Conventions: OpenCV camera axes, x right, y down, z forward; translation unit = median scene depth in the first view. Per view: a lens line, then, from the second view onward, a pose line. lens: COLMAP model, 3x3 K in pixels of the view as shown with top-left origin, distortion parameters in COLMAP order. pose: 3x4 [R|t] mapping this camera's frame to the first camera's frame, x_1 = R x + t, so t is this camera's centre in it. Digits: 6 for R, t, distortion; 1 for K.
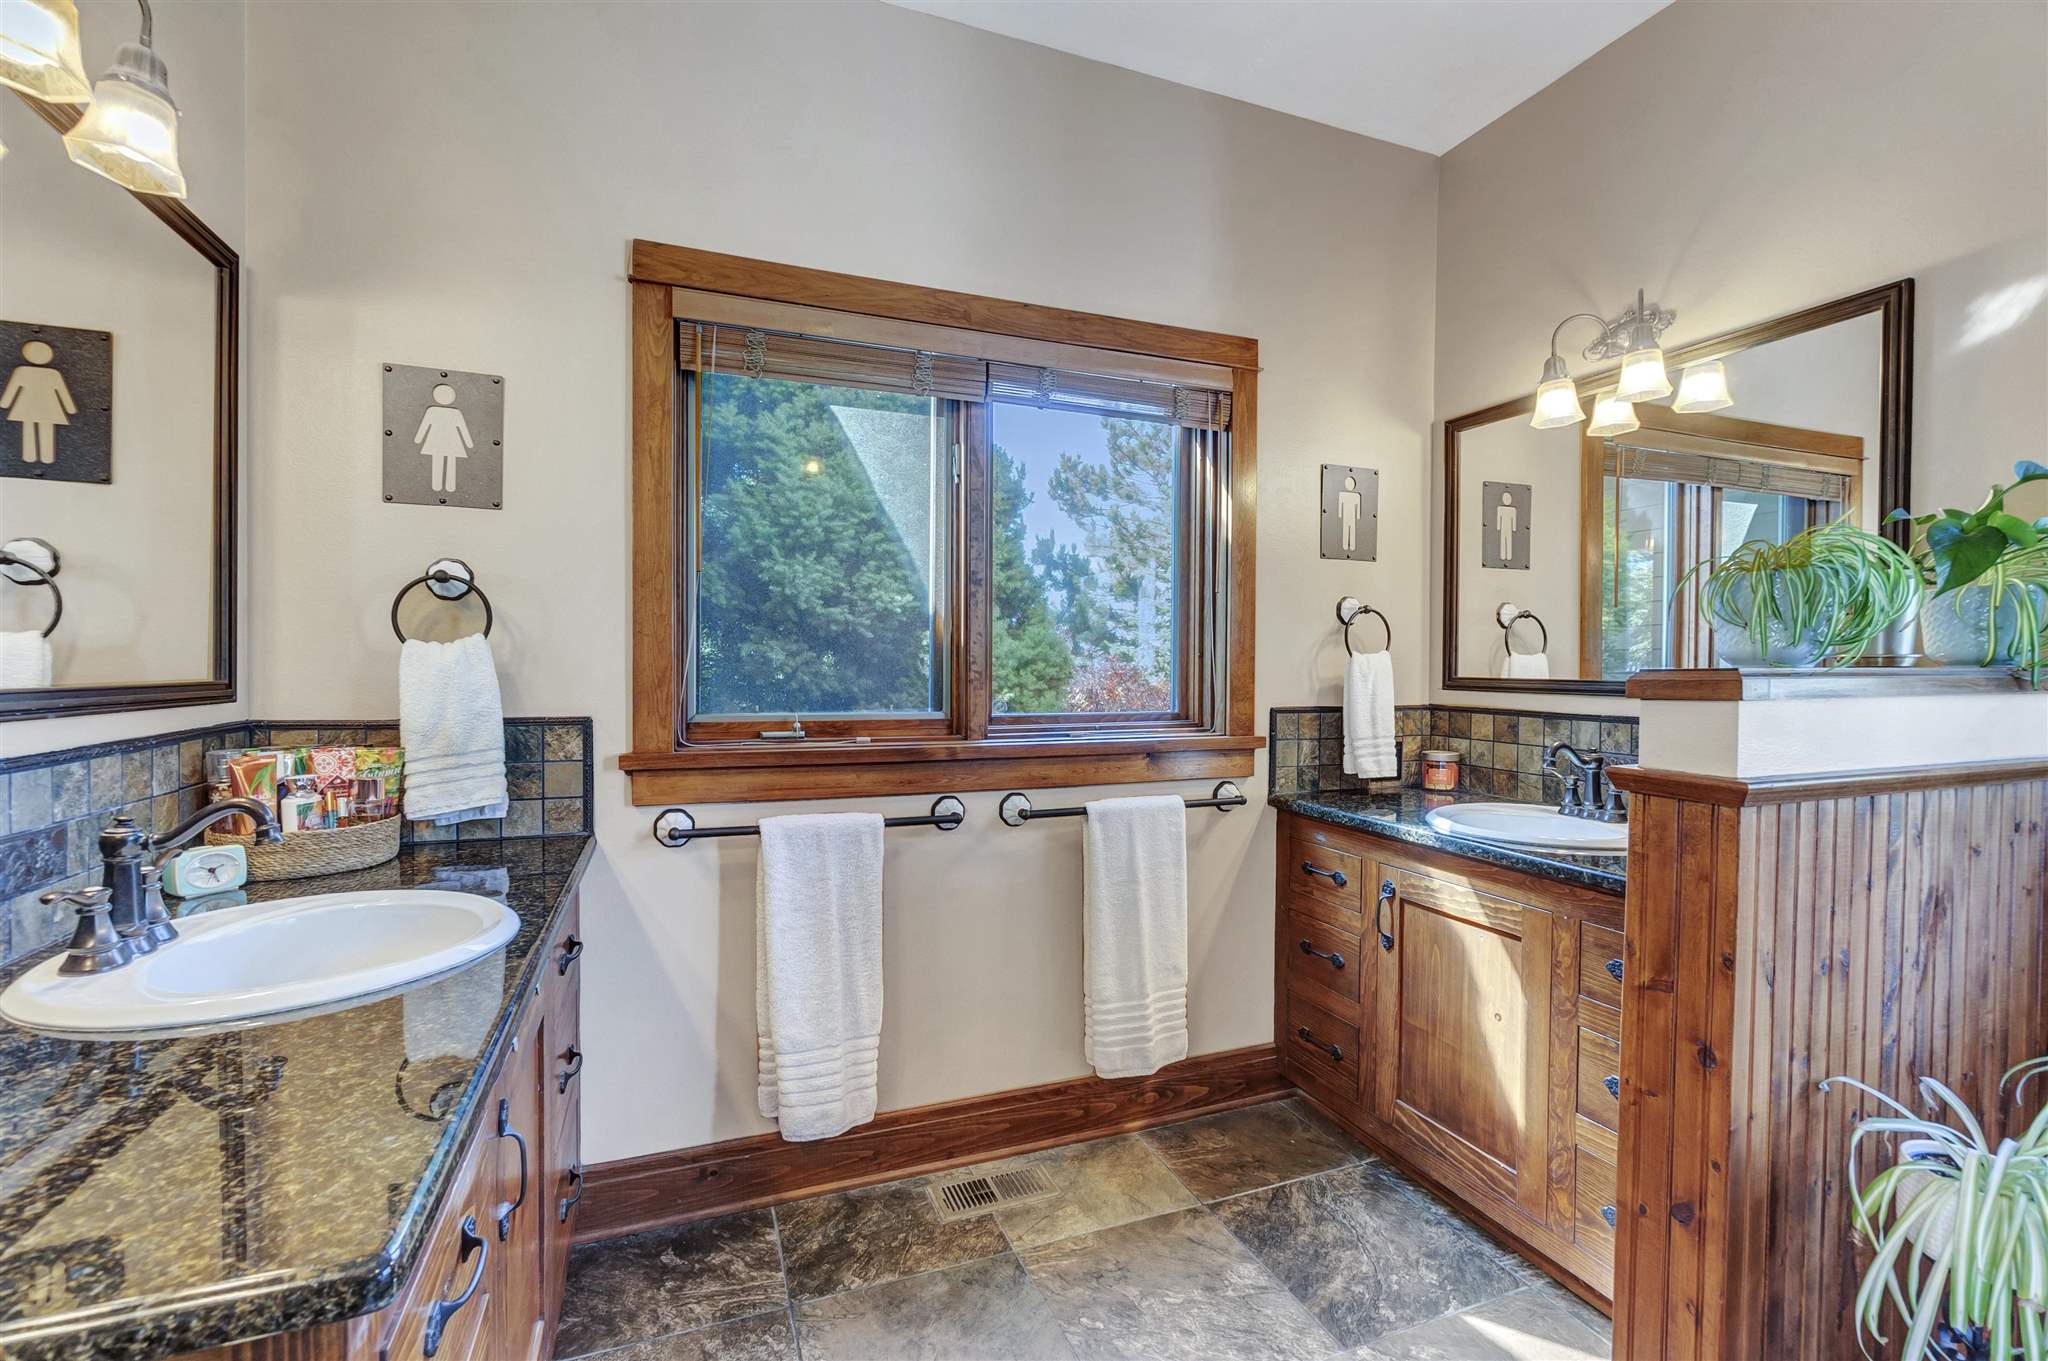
lens RADIAL K [[879.2, 0, 1016.7], [0, 879.2, 679.4], [0, 0, 1]] dist [-0.005221, 0.000919]
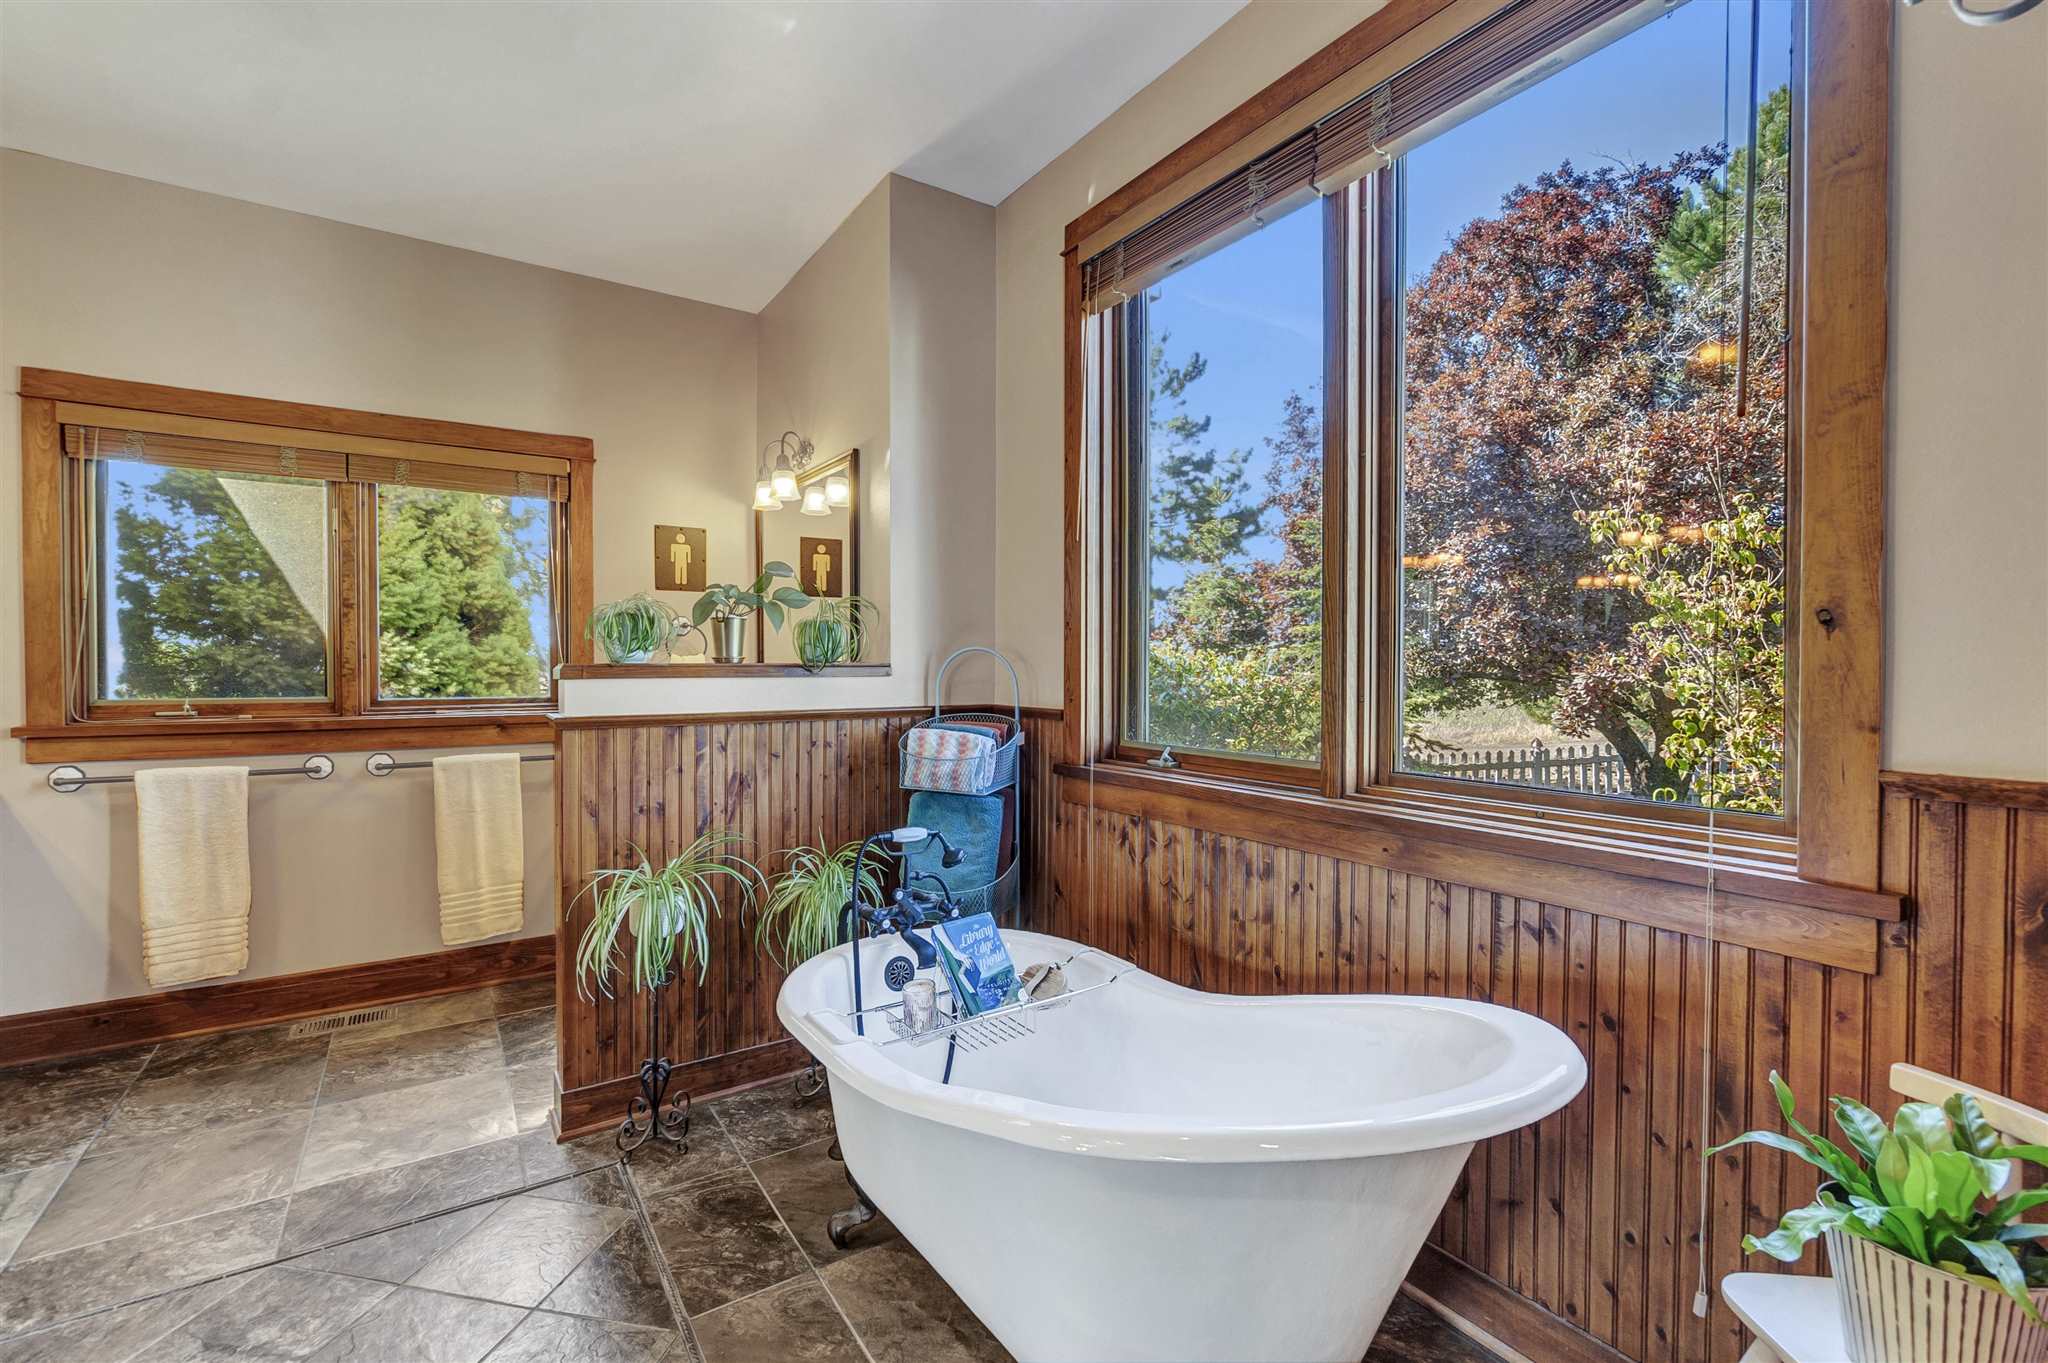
lens RADIAL K [[879.2, 0, 1013.3], [0, 879.2, 680.6], [0, 0, 1]] dist [-0.005221, 0.000919]
pose [[0.976316, -0.007406, 0.216222, 0.783409], [0.007110, 0.999972, 0.002148, 0.016865], [-0.216232, -0.000559, 0.976342, -0.698874]]
